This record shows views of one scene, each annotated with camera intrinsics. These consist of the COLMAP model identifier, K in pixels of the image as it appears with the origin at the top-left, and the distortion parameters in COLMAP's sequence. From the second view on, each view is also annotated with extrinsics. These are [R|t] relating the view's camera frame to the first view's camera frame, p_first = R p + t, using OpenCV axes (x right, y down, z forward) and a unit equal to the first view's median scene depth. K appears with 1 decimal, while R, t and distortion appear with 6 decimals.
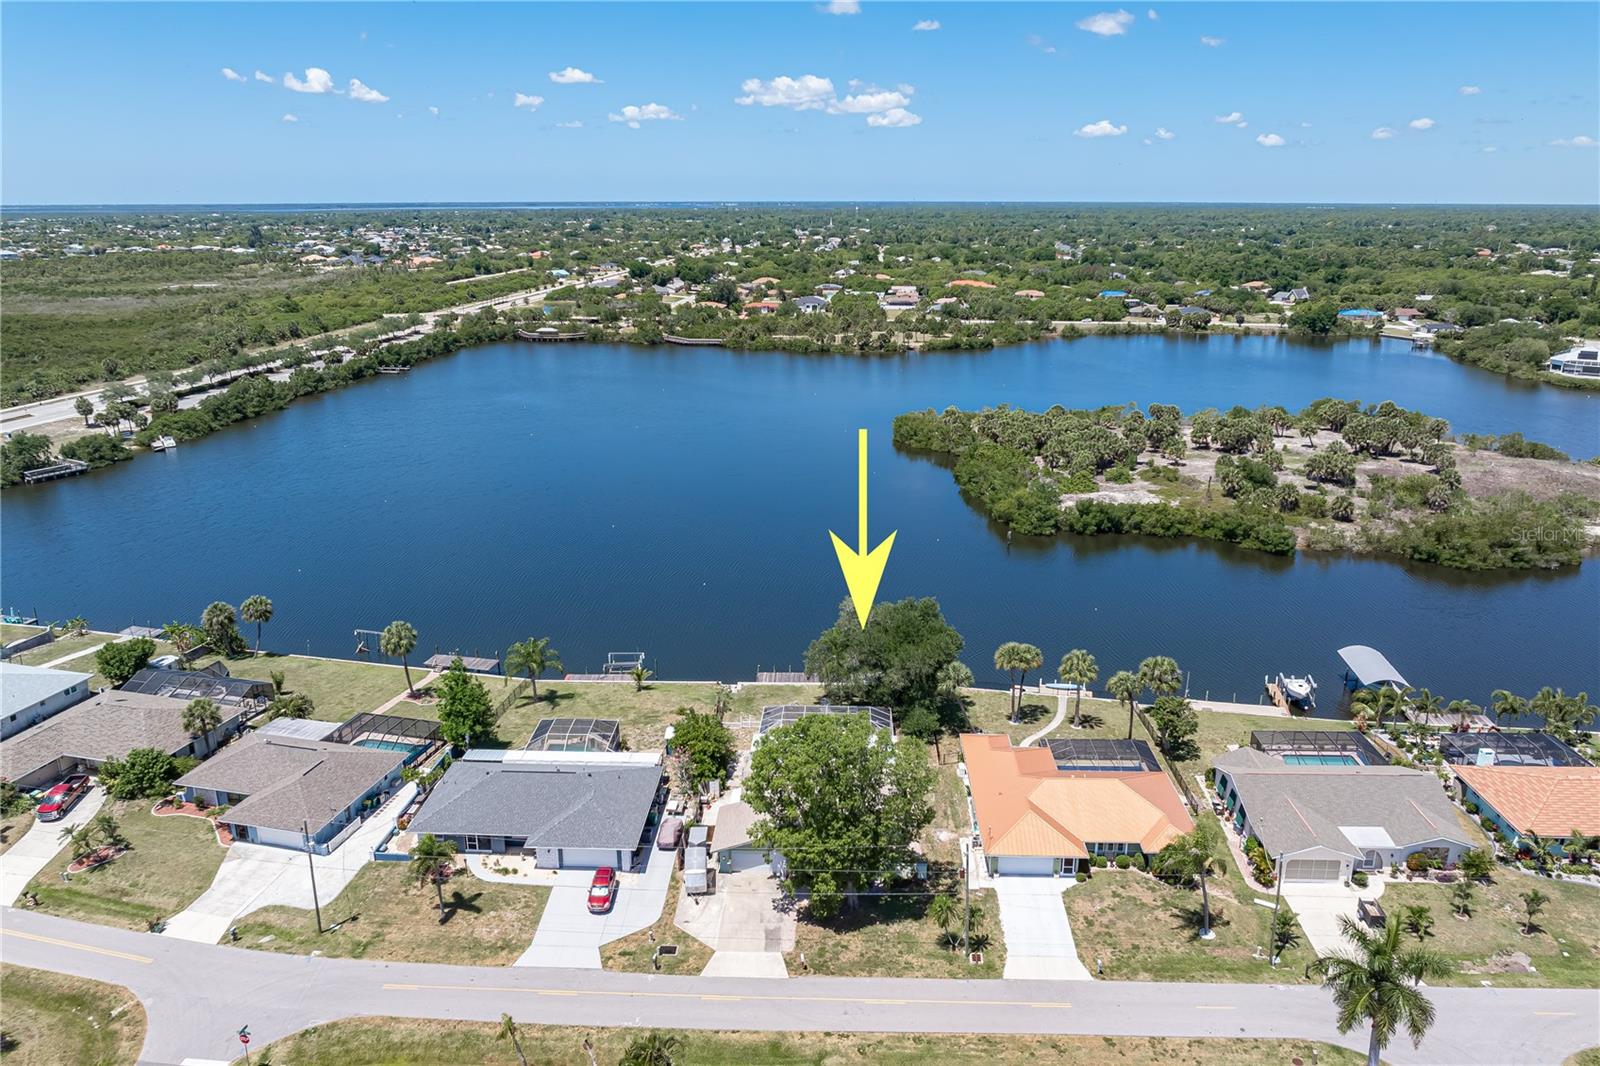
lens RADIAL K [[1128.2, 0, 809.9], [0, 1128.2, 542.9], [0, 0, 1]] dist [-0.026154, 0.007162]
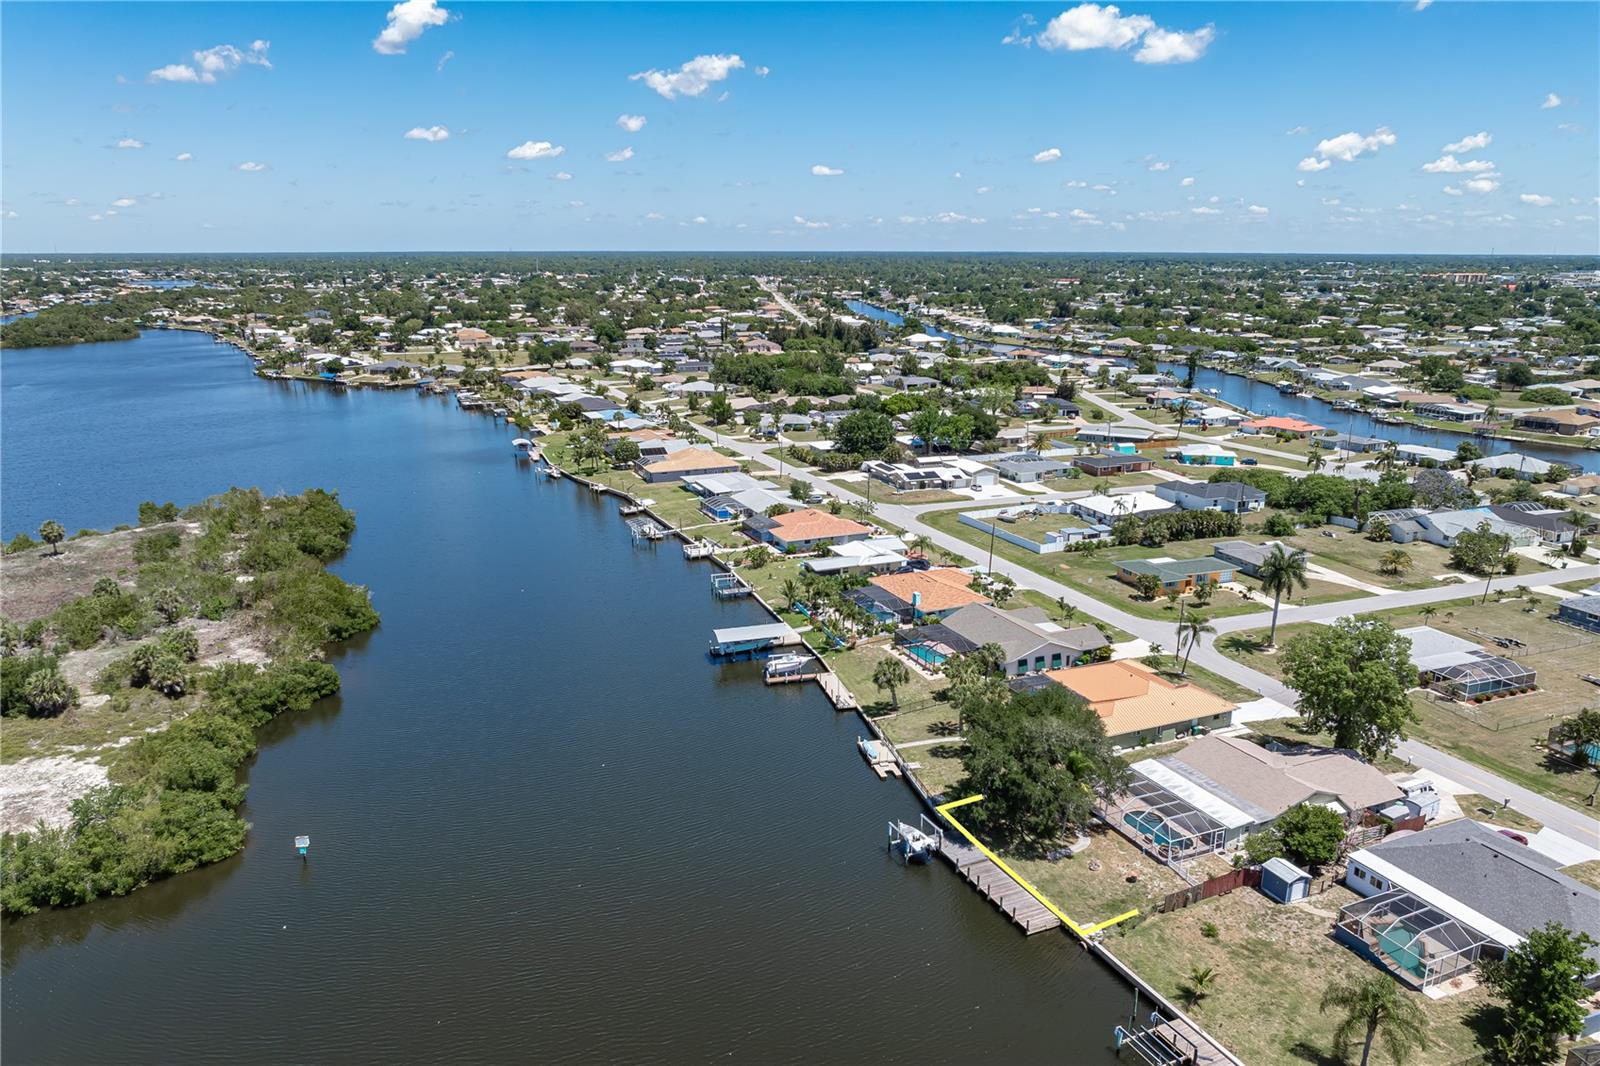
lens RADIAL K [[1126.7, 0, 813.5], [0, 1126.7, 560.7], [0, 0, 1]] dist [-0.021921, 0.000479]
pose [[-0.442634, -0.239470, 0.864135, -0.536753], [0.263310, 0.886487, 0.380538, -0.387561], [-0.857172, 0.395975, -0.329334, 1.272378]]
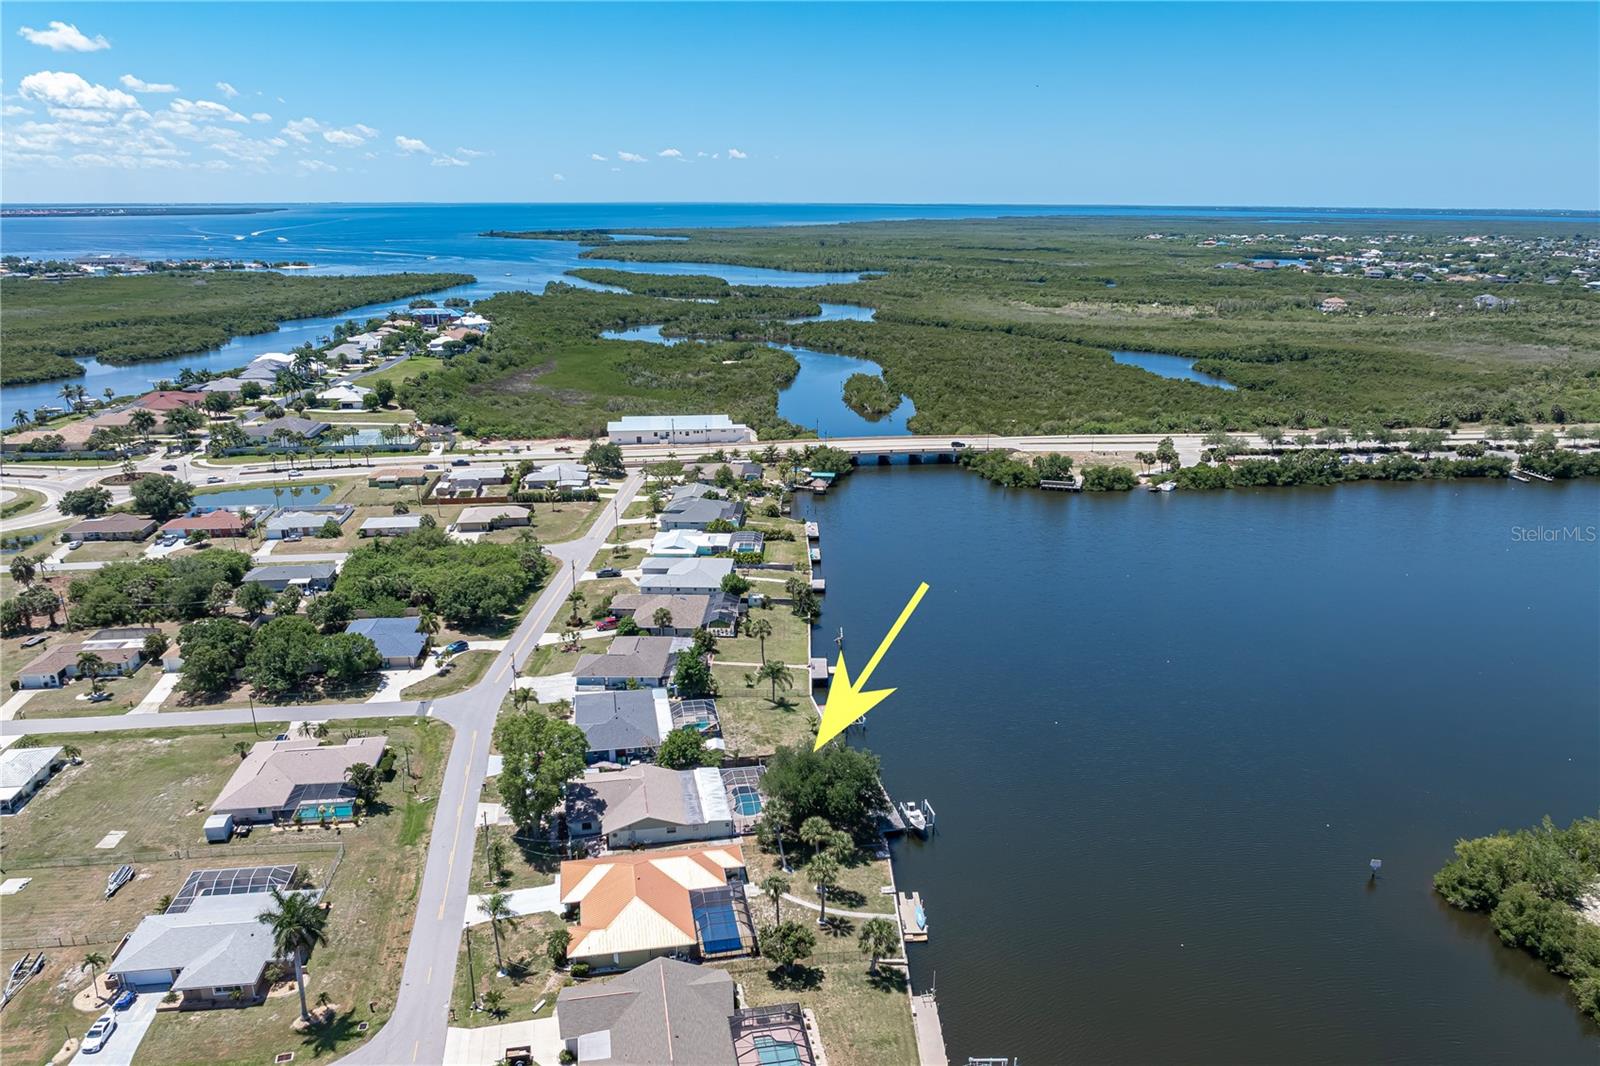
lens RADIAL K [[1156.9, 0, 788.6], [0, 1156.9, 531.8], [0, 0, 1]] dist [-0.020628, 0.003900]
pose [[0.211787, 0.275491, -0.937684, 1.045084], [-0.288632, 0.934283, 0.209301, -0.363790], [0.933723, 0.226318, 0.277384, 0.522716]]
